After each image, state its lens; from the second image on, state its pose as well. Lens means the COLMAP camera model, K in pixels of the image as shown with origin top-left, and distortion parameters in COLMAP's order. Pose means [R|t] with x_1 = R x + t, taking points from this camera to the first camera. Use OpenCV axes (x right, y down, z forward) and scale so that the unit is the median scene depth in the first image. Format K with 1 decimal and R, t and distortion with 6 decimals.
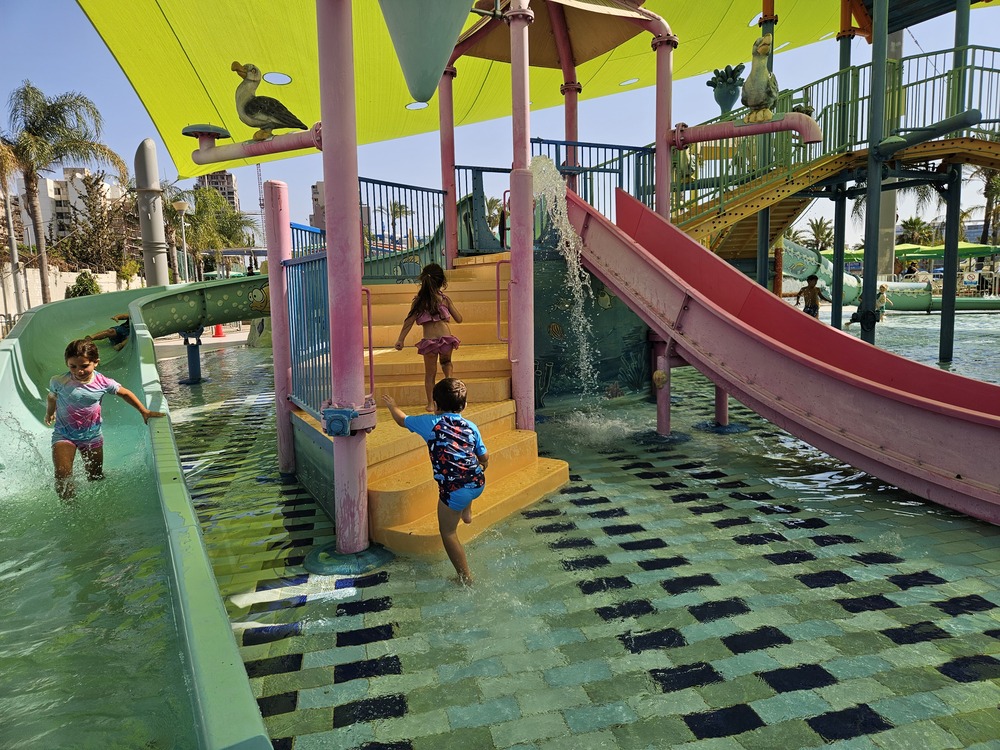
lens RADIAL K [[668.4, 0, 507.5], [0, 668.4, 366.2], [0, 0, 1]] dist [0.059955, -0.046763]
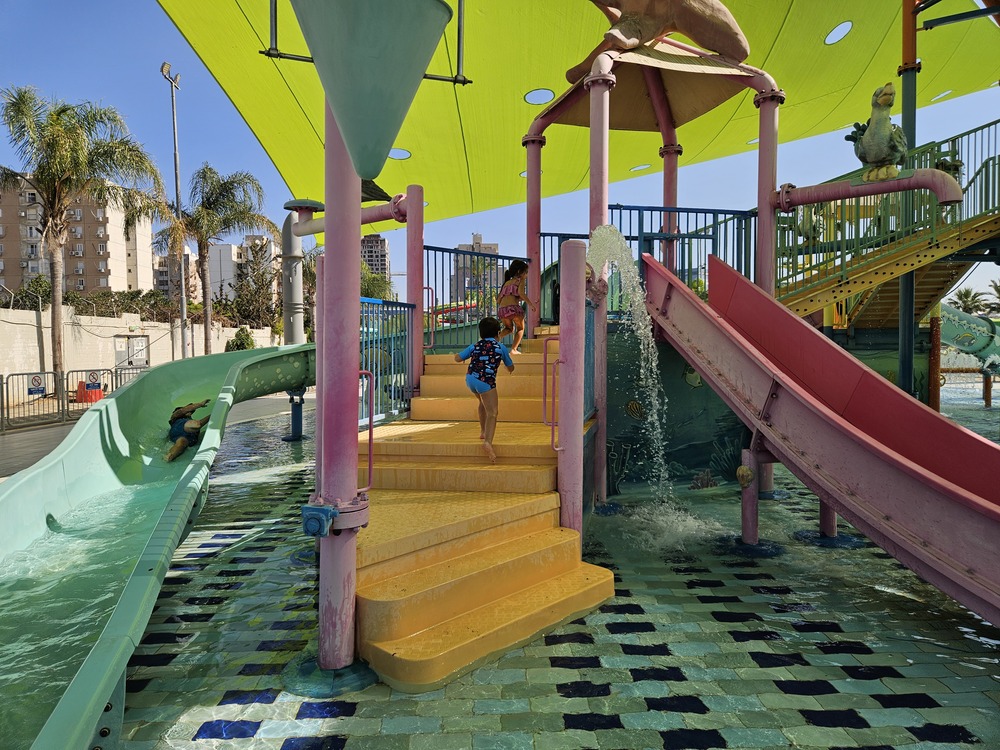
lens RADIAL K [[668.4, 0, 493.8], [0, 668.4, 363.3], [0, 0, 1]] dist [0.059955, -0.046763]
pose [[0.975839, 0.029856, -0.216442, 0.073579], [-0.049100, 0.995248, -0.084084, -0.027311], [0.212903, 0.092680, 0.972668, 0.063945]]
